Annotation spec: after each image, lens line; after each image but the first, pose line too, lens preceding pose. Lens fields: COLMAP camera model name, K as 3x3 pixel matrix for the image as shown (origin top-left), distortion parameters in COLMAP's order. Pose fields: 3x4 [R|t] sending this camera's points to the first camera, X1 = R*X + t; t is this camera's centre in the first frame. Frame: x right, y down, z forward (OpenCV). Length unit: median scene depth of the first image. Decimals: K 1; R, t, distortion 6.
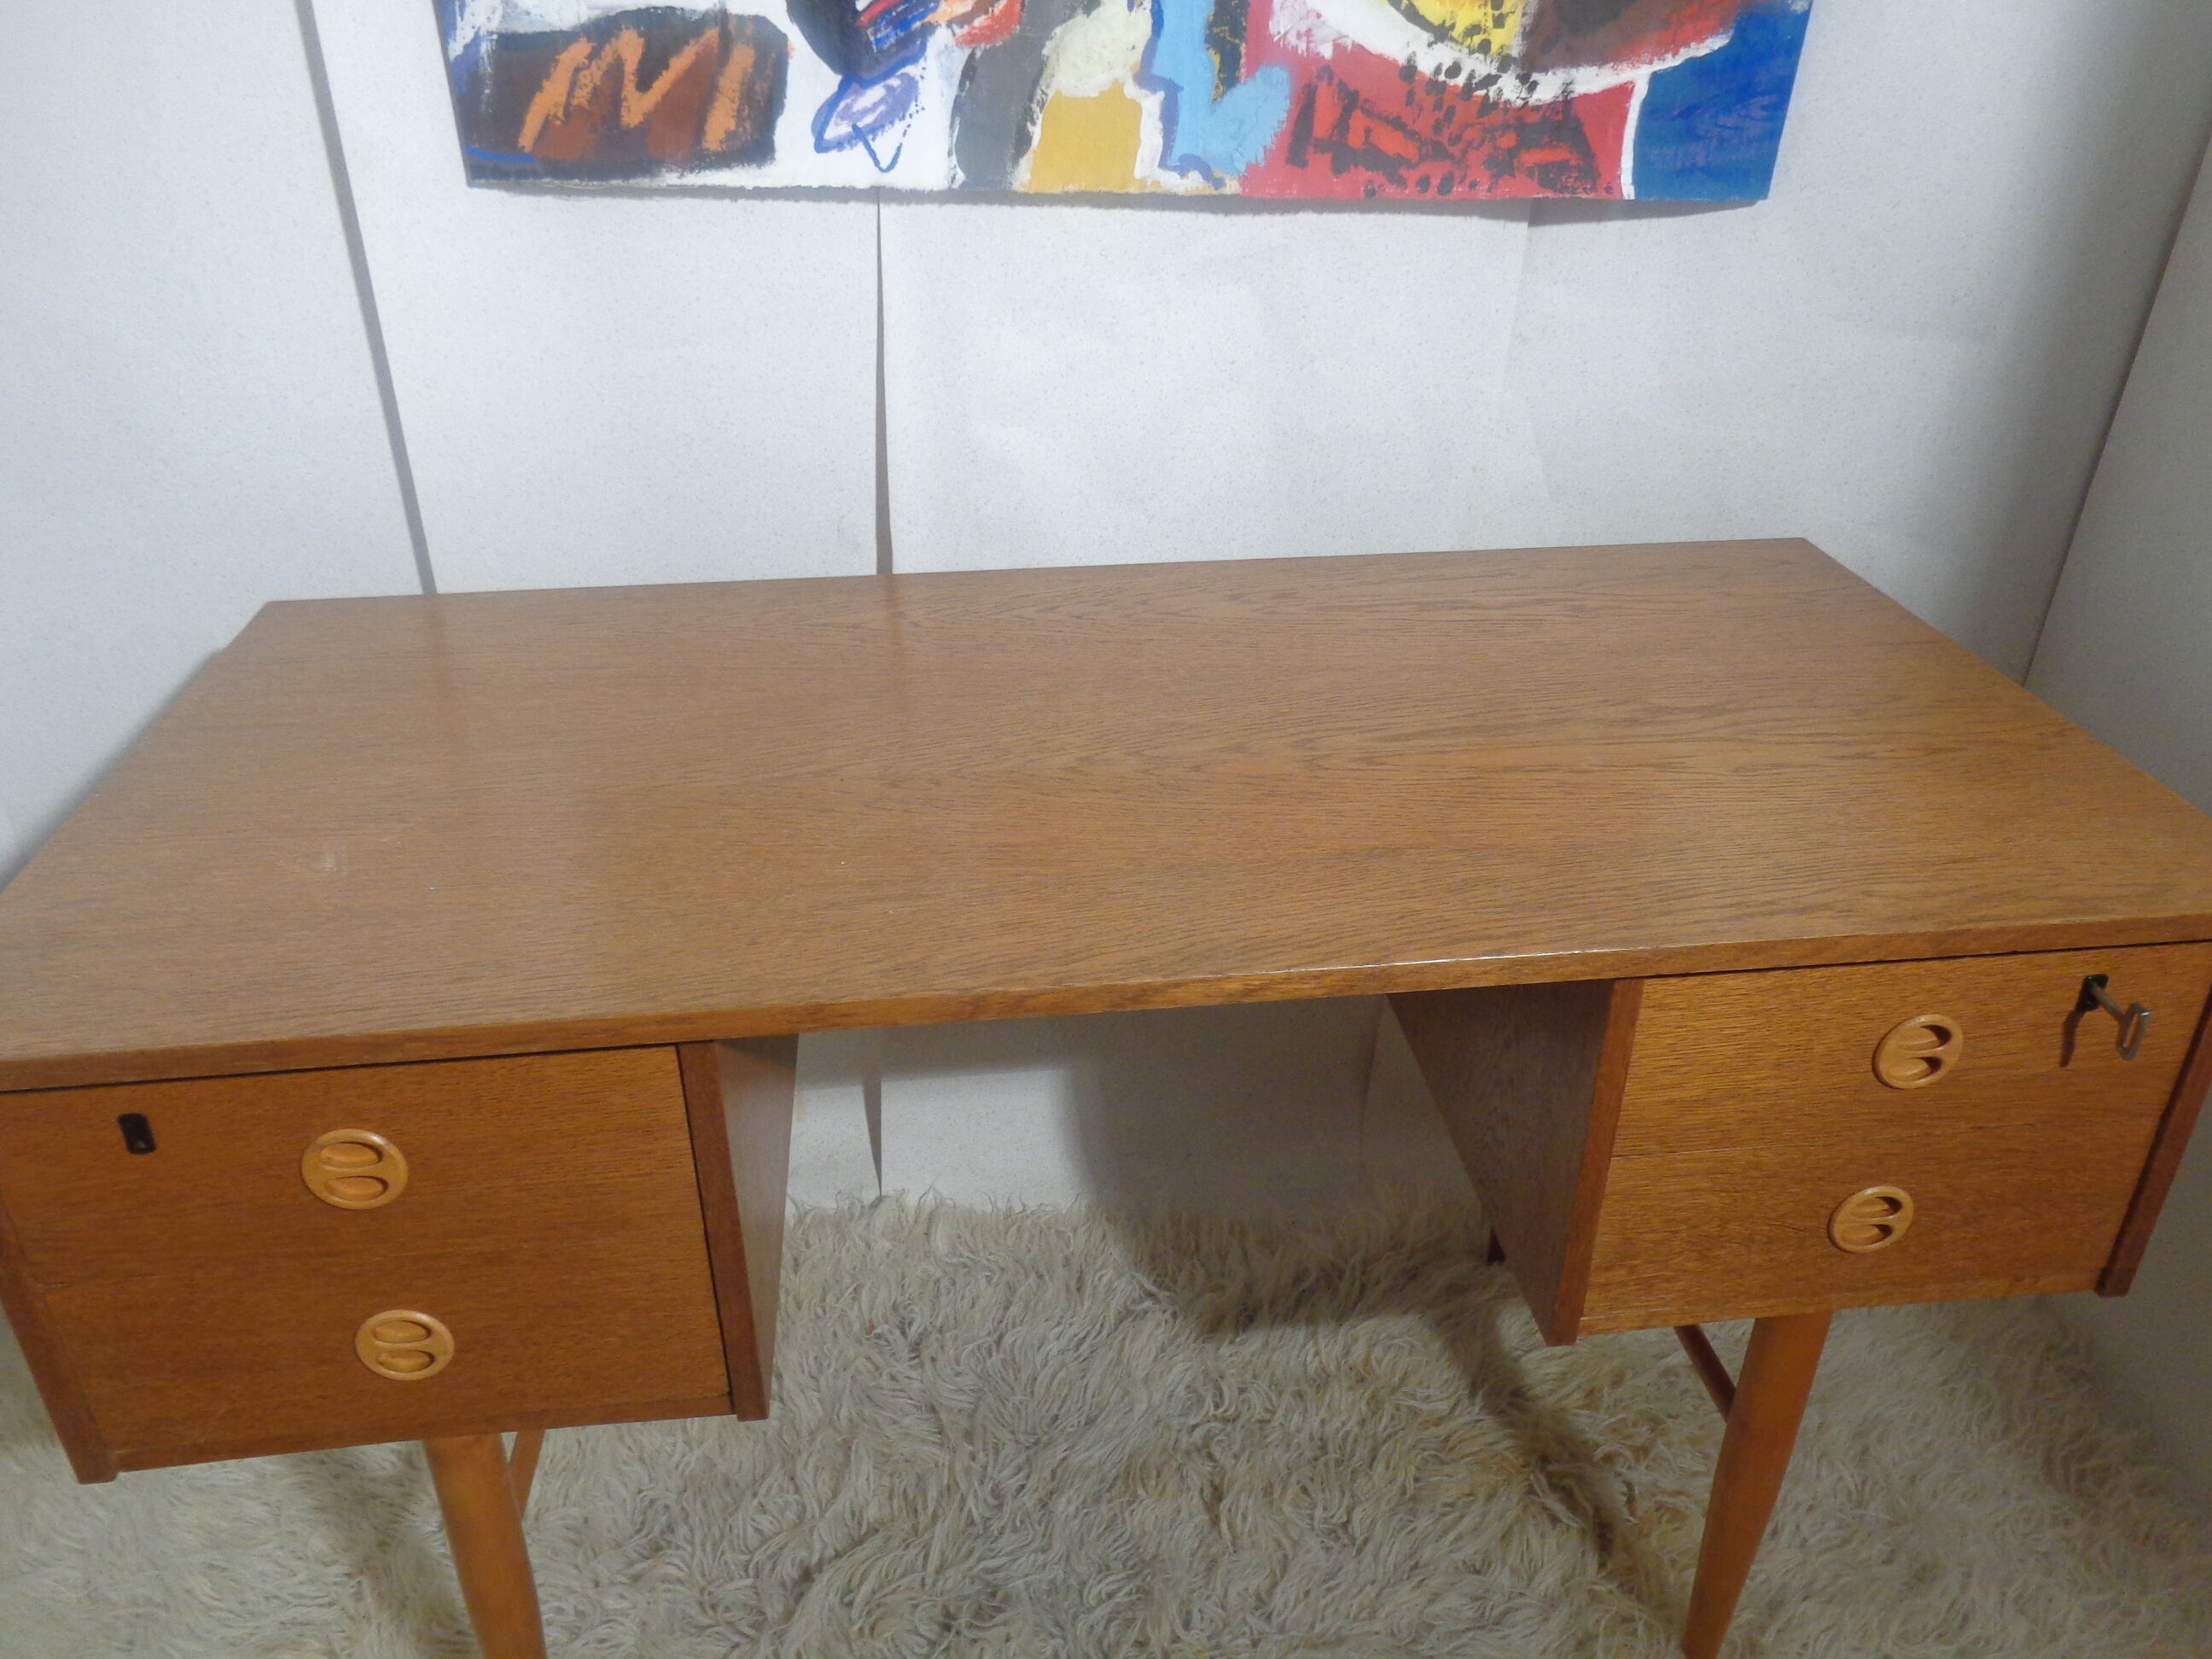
lens RADIAL K [[1649.8, 0, 1100.8], [0, 1649.8, 824.7], [0, 0, 1]] dist [-0.009059, 0.004745]
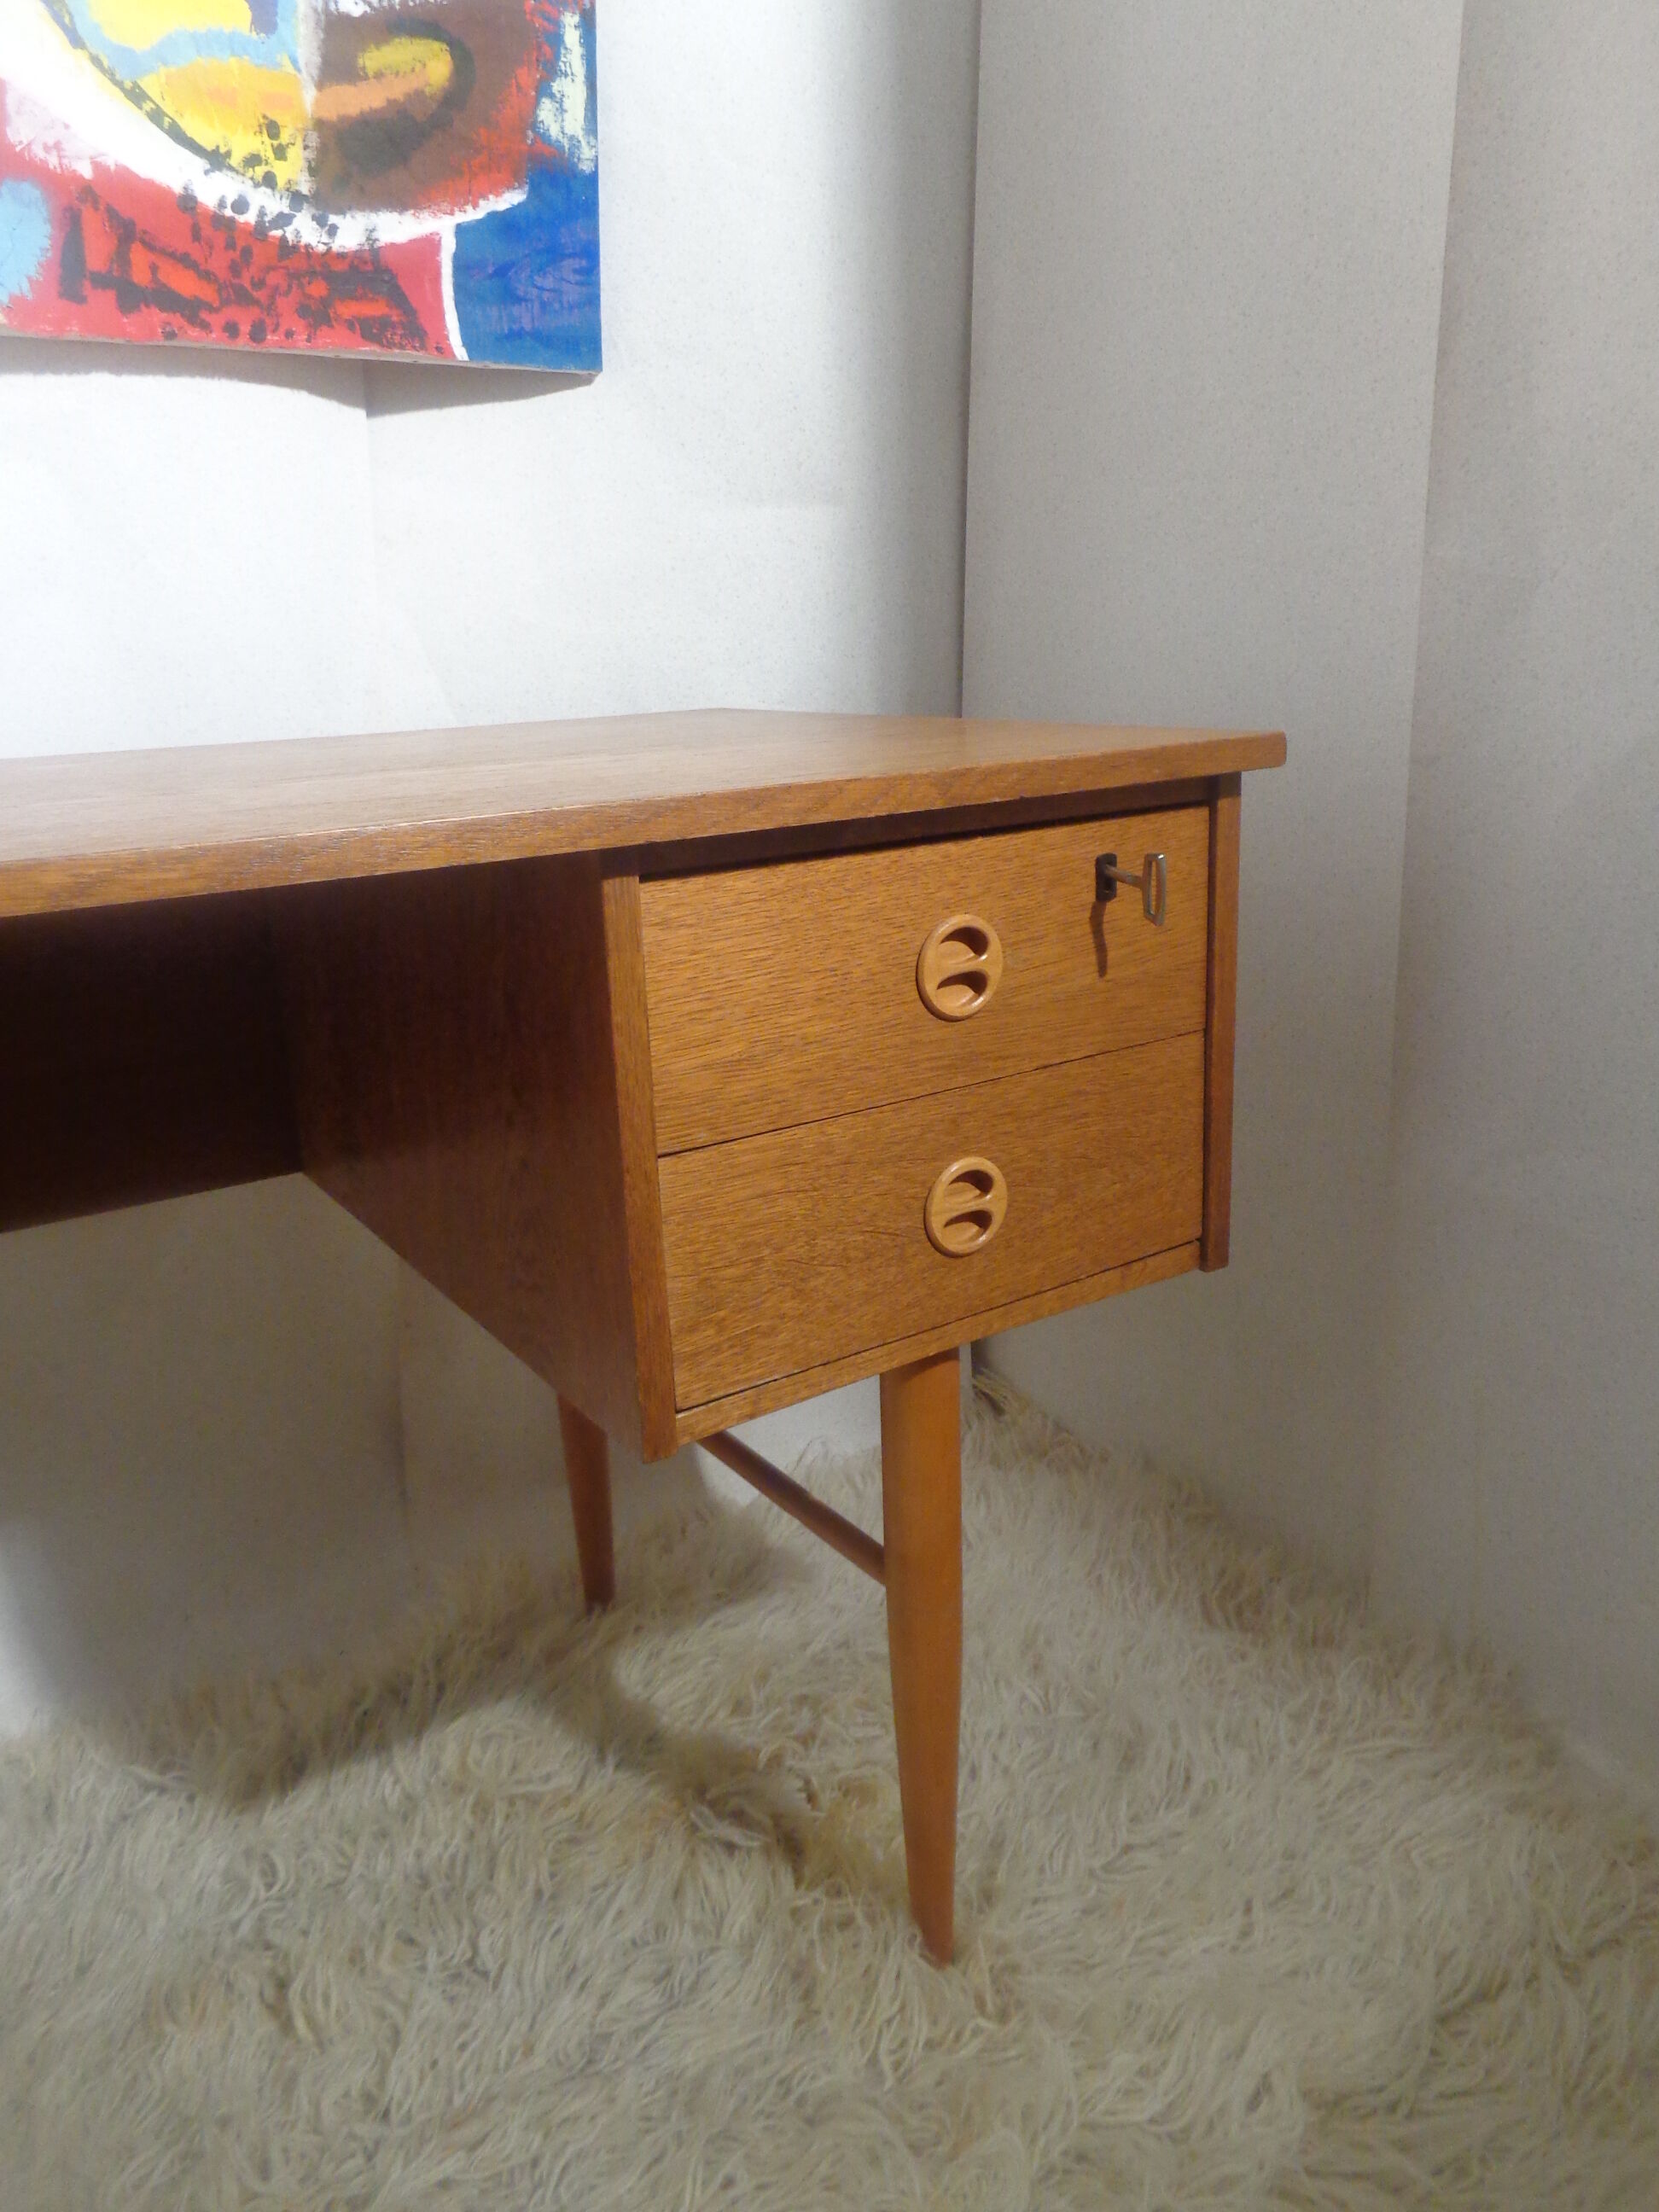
lens RADIAL K [[1649.8, 0, 824.8], [0, 1649.8, 1084.3], [0, 0, 1]] dist [-0.009059, 0.004745]
pose [[0.891428, -0.155828, 0.425528, 0.040772], [0.250943, 0.951645, -0.177201, 0.240579], [-0.377339, 0.264745, 0.887426, 0.201307]]
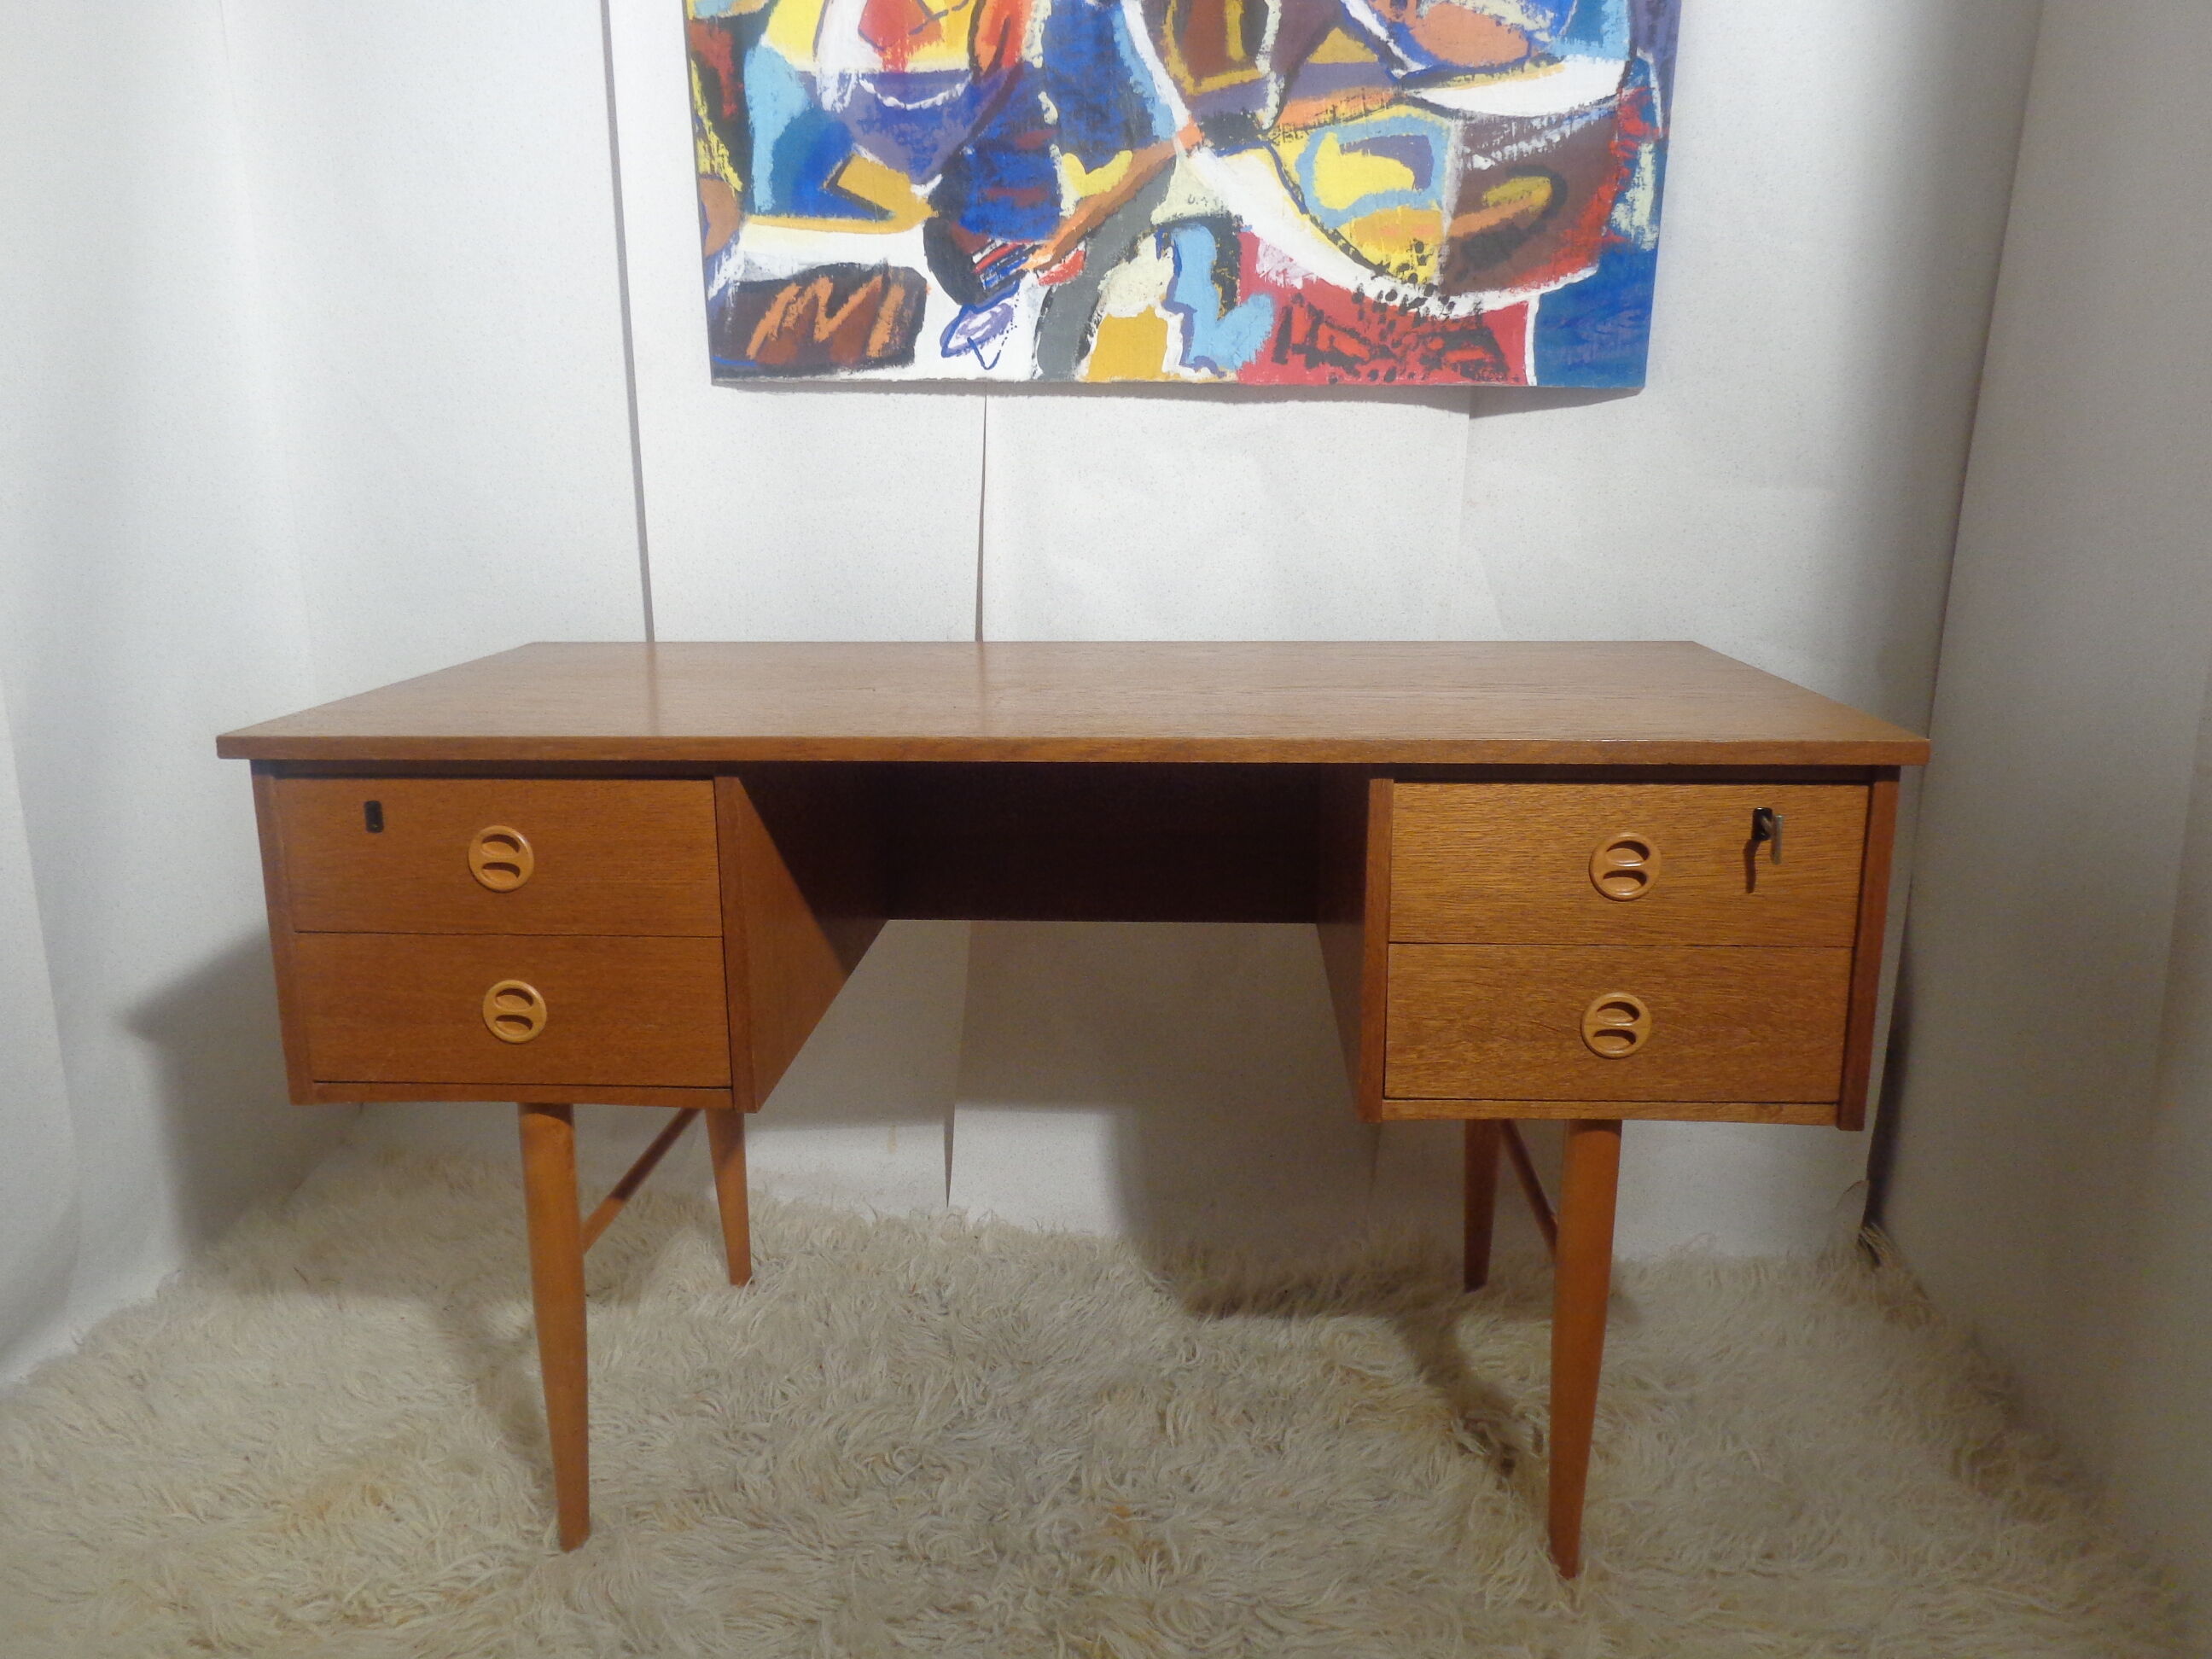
lens RADIAL K [[1646.4, 0, 1101.2], [0, 1646.4, 818.1], [0, 0, 1]] dist [-0.008045, 0.001698]
pose [[0.984285, 0.034302, -0.173223, 0.226341], [-0.080497, 0.960259, -0.267250, 0.350765], [0.157172, 0.276994, 0.947930, -0.227060]]
